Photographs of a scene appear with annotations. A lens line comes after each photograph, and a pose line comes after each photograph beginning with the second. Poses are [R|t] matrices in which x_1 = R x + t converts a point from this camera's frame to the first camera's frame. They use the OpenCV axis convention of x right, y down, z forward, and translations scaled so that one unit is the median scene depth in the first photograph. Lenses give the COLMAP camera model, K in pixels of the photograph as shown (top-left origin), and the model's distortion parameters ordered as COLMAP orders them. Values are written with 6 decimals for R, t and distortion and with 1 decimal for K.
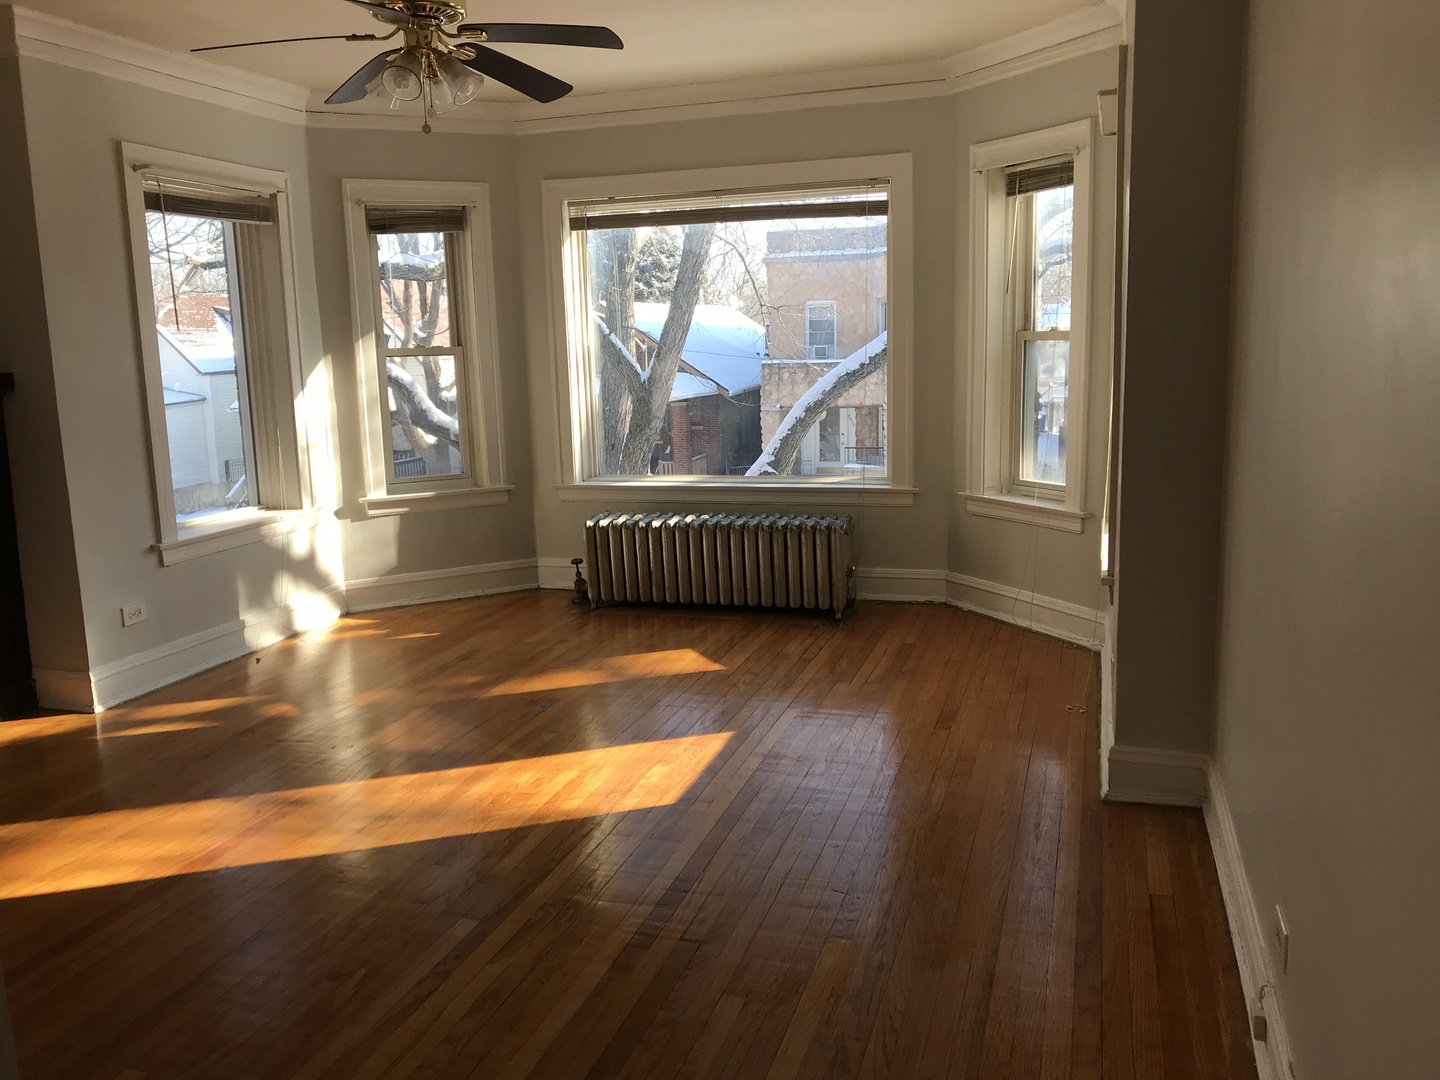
lens RADIAL K [[1197.5, 0, 720.6], [0, 1197.5, 543.8], [0, 0, 1]] dist [0.049250, -0.057976]
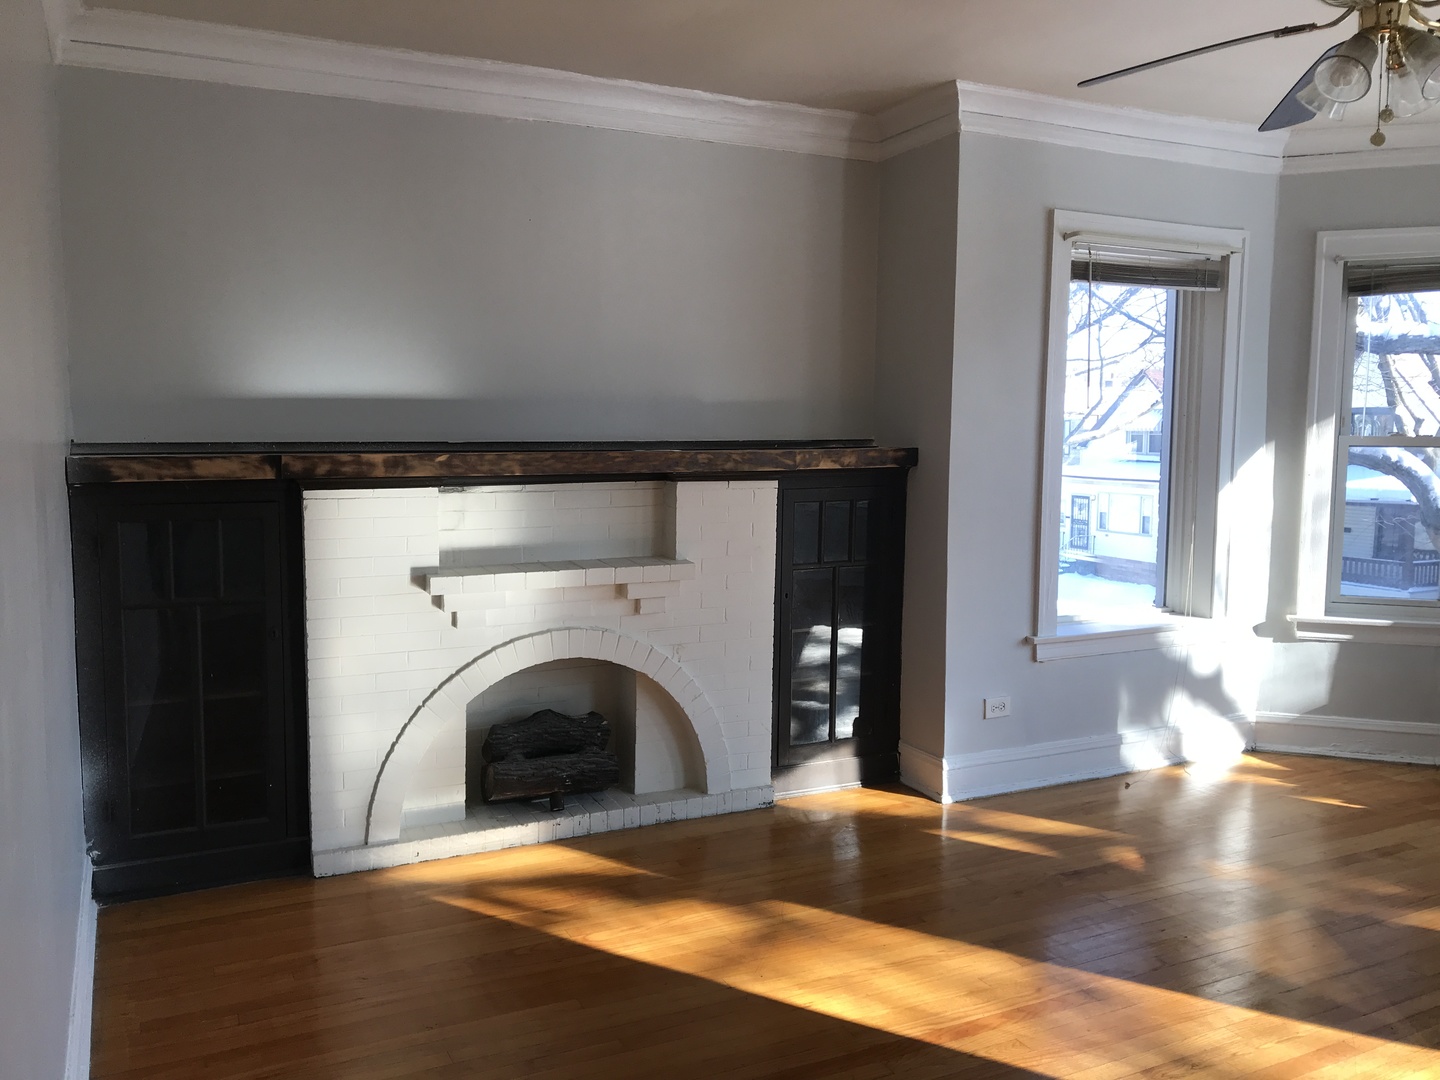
lens RADIAL K [[1197.5, 0, 719.1], [0, 1197.5, 527.6], [0, 0, 1]] dist [0.049250, -0.057976]
pose [[0.693020, 0.092804, -0.714920, 0.016866], [-0.148688, 0.988758, -0.015783, -0.032024], [0.705418, 0.117238, 0.699028, 0.177794]]
